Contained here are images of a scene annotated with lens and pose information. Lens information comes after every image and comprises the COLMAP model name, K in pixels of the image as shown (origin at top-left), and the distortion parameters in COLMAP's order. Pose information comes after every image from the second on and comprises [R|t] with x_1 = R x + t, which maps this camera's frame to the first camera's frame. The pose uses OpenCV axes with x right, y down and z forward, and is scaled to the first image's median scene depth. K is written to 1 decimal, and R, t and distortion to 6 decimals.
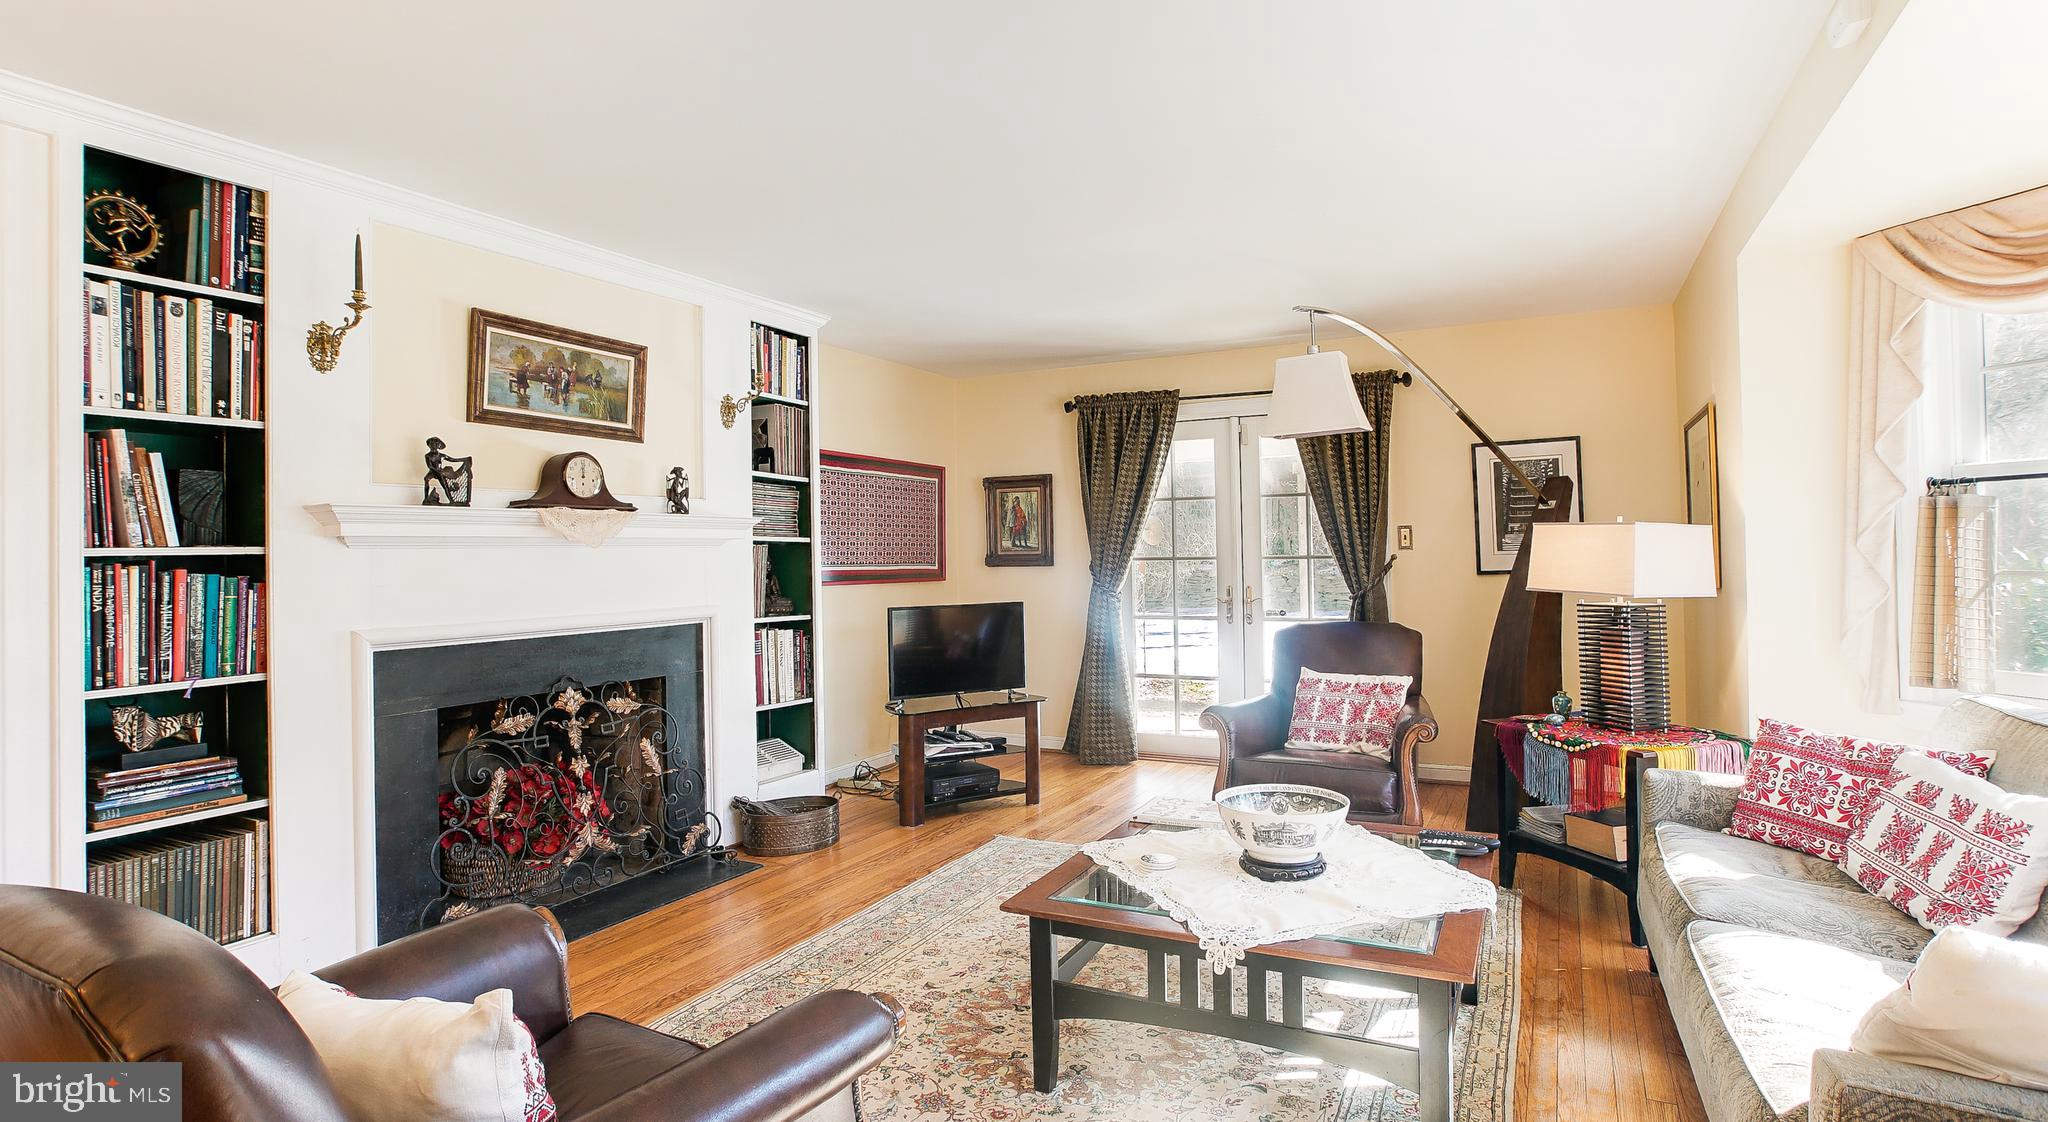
lens RADIAL K [[1001.7, 0, 1026.4], [0, 1001.7, 553.7], [0, 0, 1]] dist [-0.027351, 0.000843]
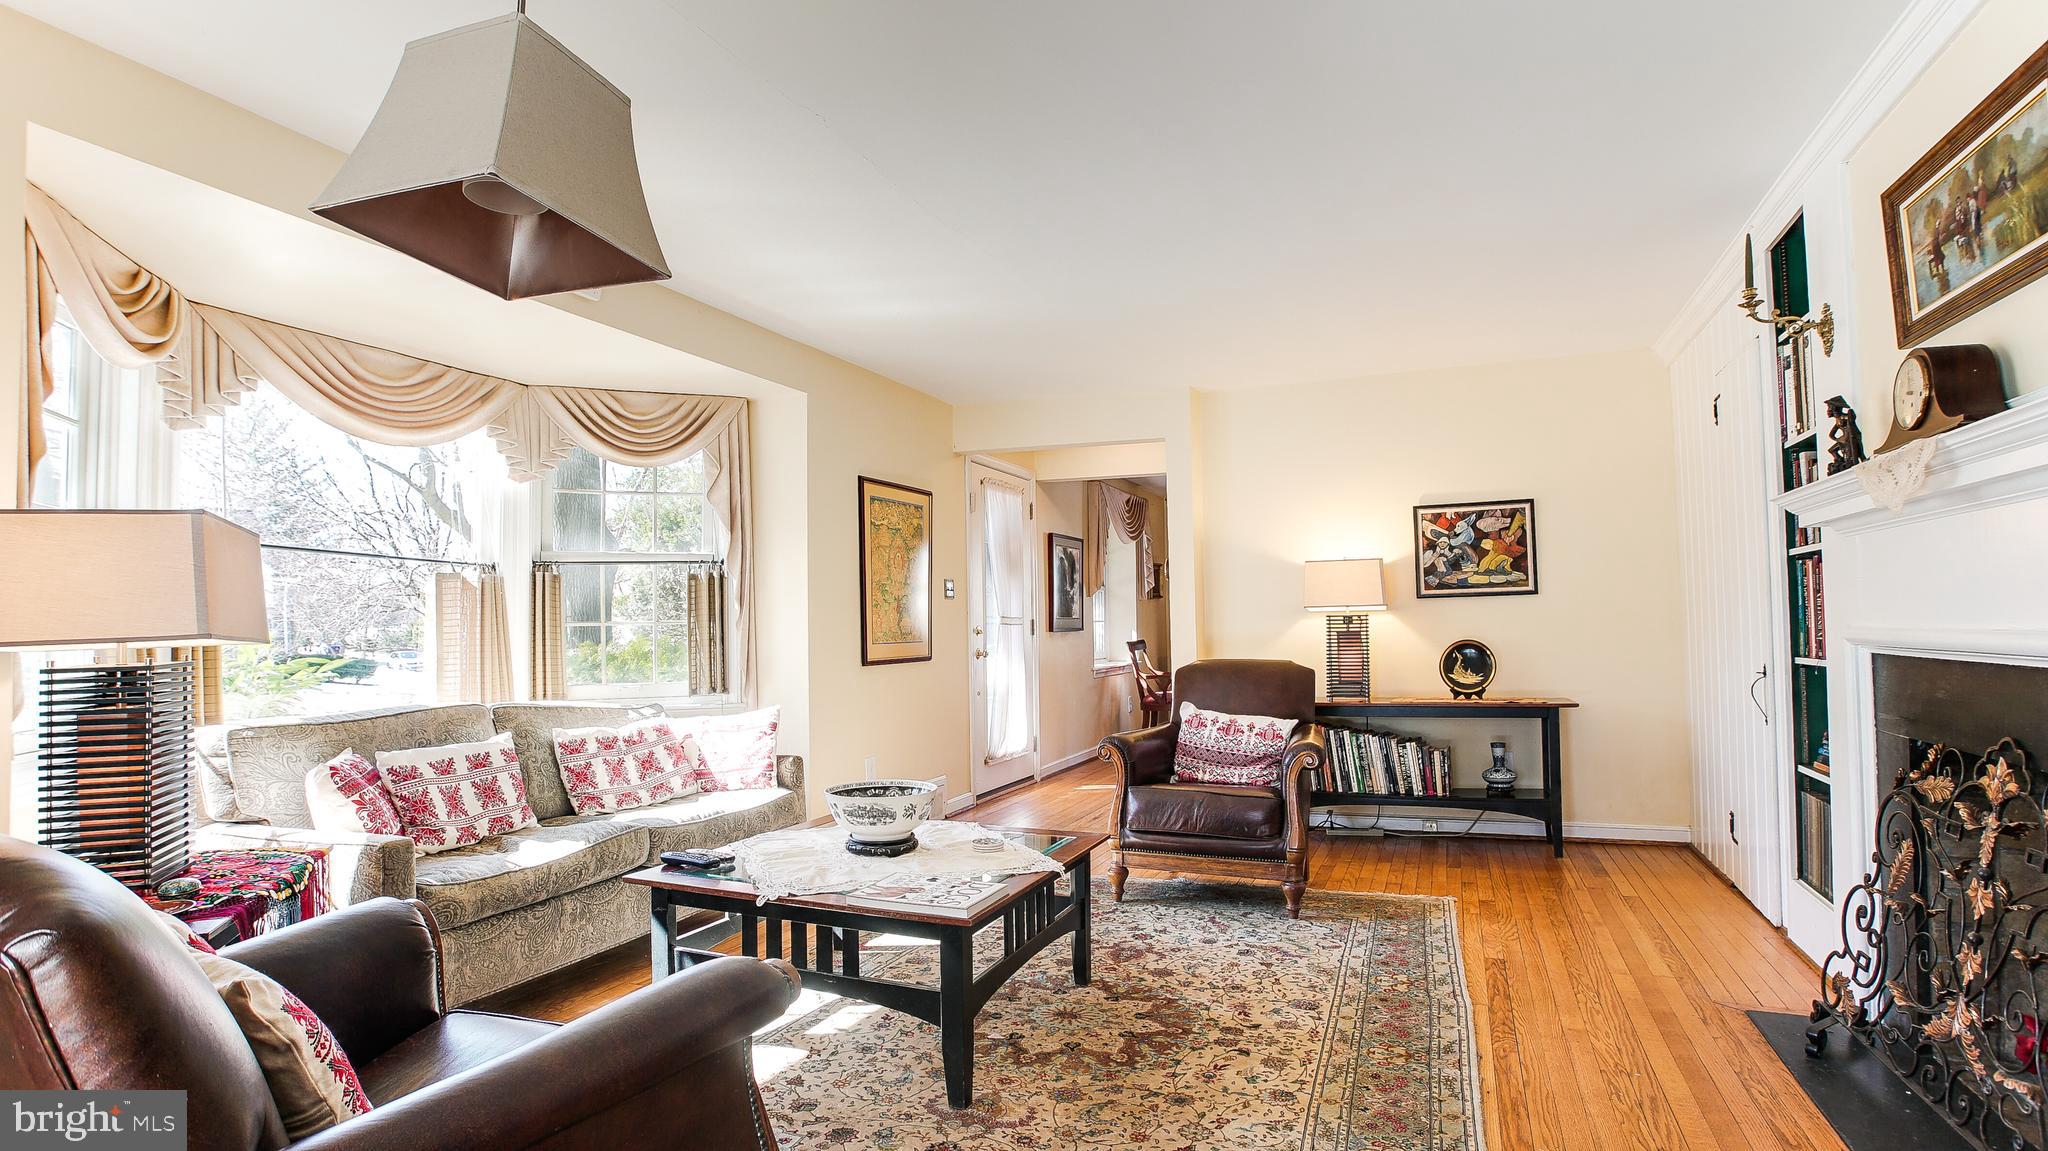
lens RADIAL K [[1025.2, 0, 1022.3], [0, 1025.2, 579.7], [0, 0, 1]] dist [-0.041165, -0.000366]
pose [[-0.995473, 0.028561, -0.090653, 0.116670], [0.032519, 0.998567, -0.042497, 0.035317], [0.089310, -0.045253, -0.994975, 1.332504]]
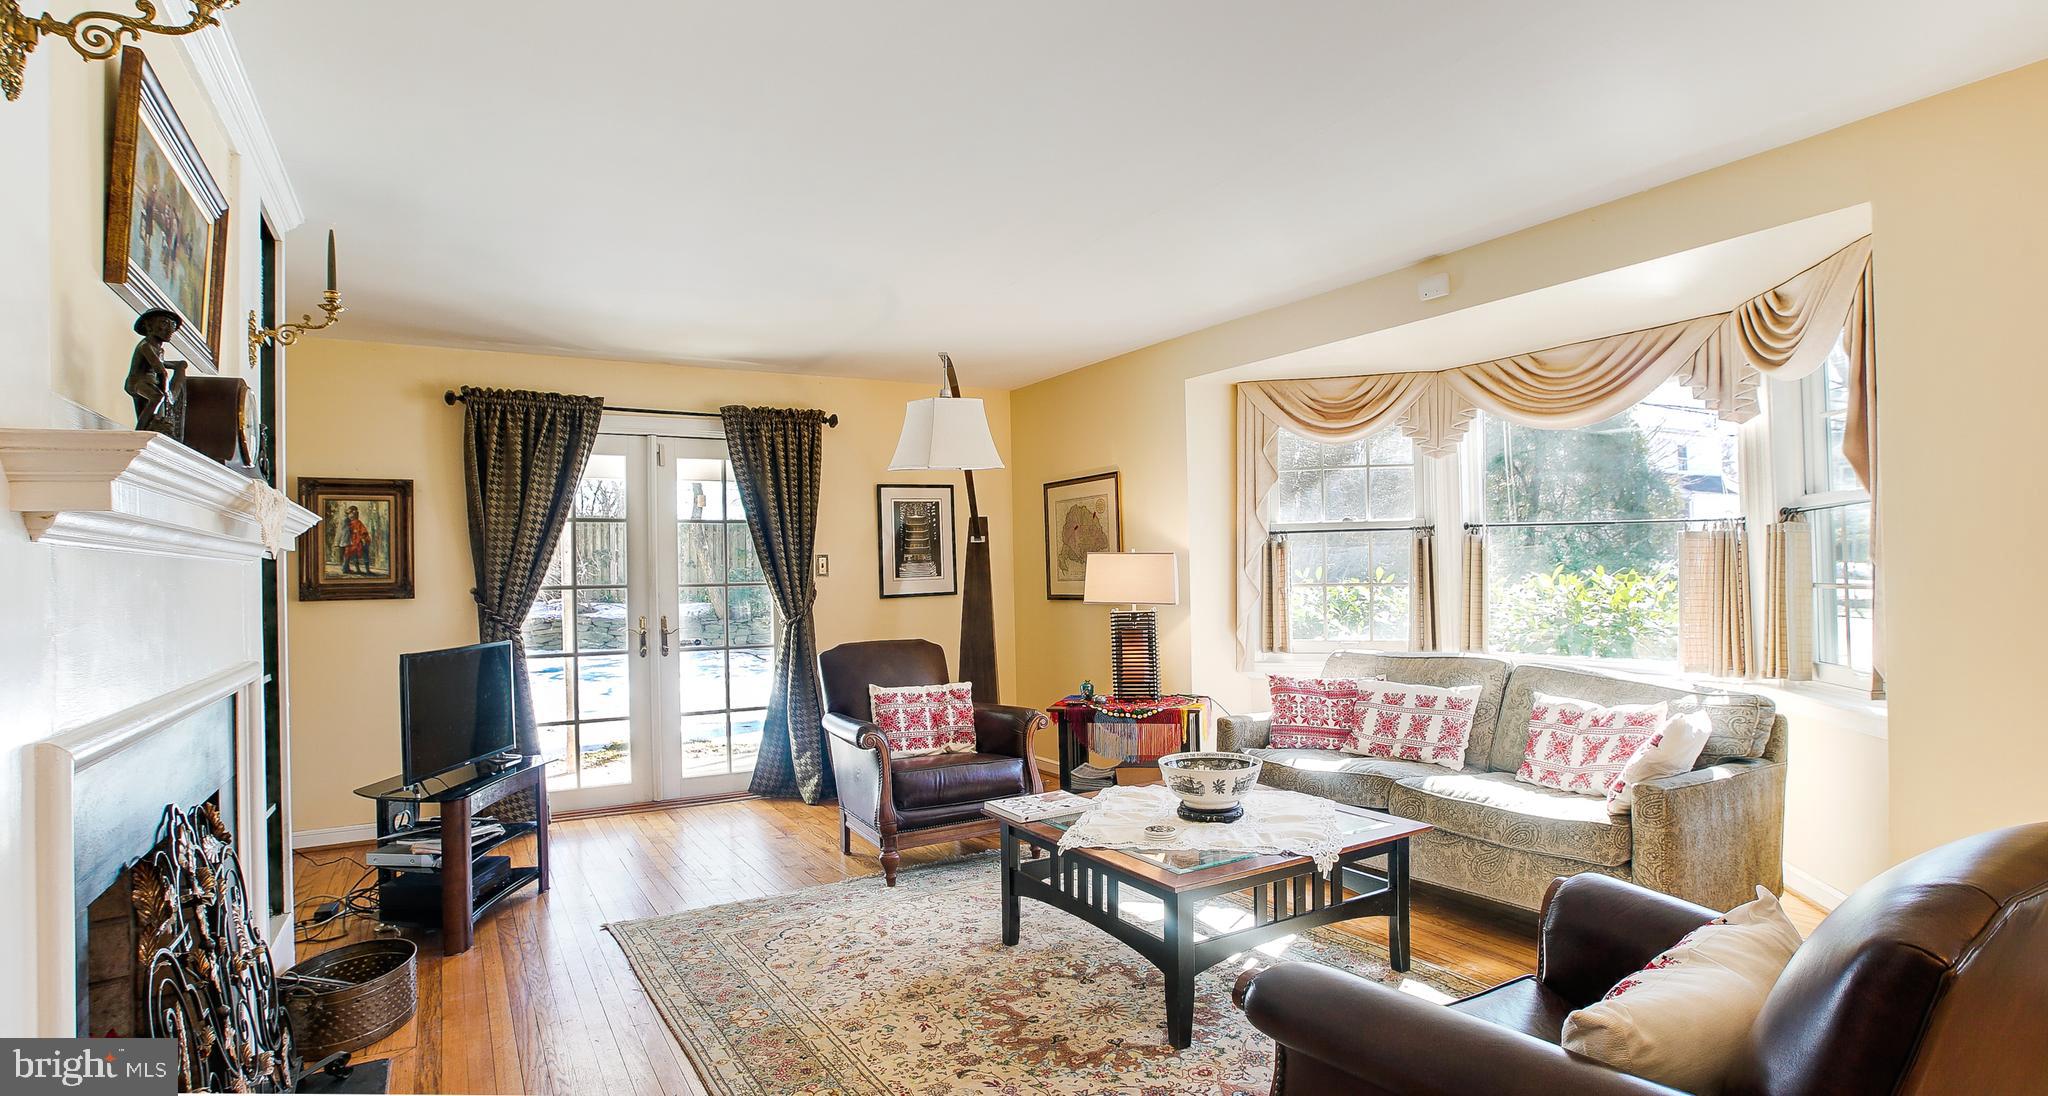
lens RADIAL K [[1015.4, 0, 1017.1], [0, 1015.4, 557.0], [0, 0, 1]] dist [-0.071067, -0.000266]
pose [[0.532385, 0.018590, 0.846298, -0.586959], [0.010367, 0.999541, -0.028477, 0.010689], [-0.846439, 0.023934, 0.531948, 0.308935]]
